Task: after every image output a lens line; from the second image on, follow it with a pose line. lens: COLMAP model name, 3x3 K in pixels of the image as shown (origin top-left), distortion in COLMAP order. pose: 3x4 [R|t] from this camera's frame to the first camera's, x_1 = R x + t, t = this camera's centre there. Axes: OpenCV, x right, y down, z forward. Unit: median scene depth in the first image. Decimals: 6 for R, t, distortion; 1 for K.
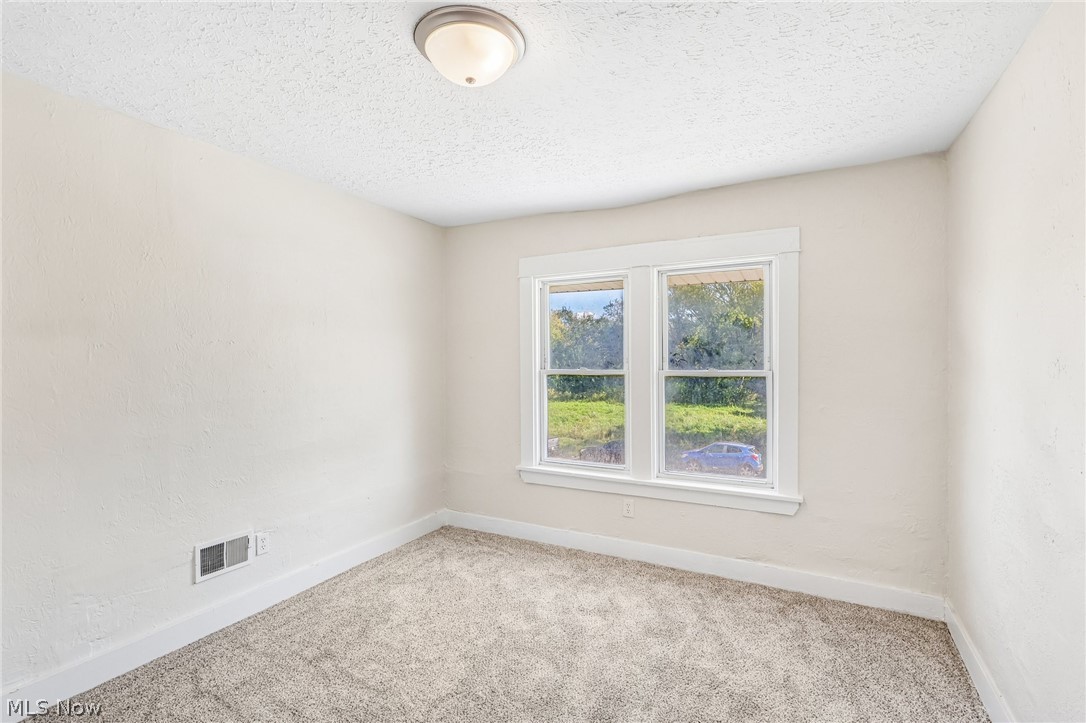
lens RADIAL K [[494.3, 0, 540.4], [0, 494.3, 363.4], [0, 0, 1]] dist [-0.004151, -0.000081]
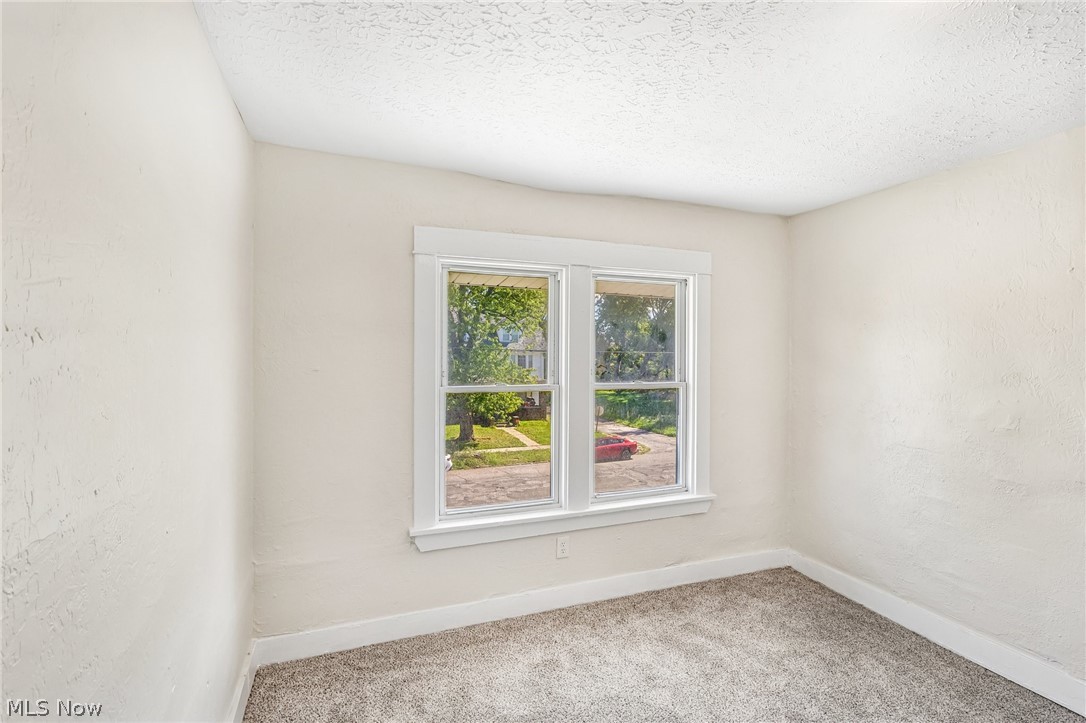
lens RADIAL K [[494.3, 0, 540.4], [0, 494.3, 363.4], [0, 0, 1]] dist [-0.004151, -0.000081]
pose [[0.661270, 0.002037, 0.750145, -0.530122], [0.006248, 0.999947, -0.008223, -0.017882], [-0.750122, 0.010124, 0.661222, 0.506874]]
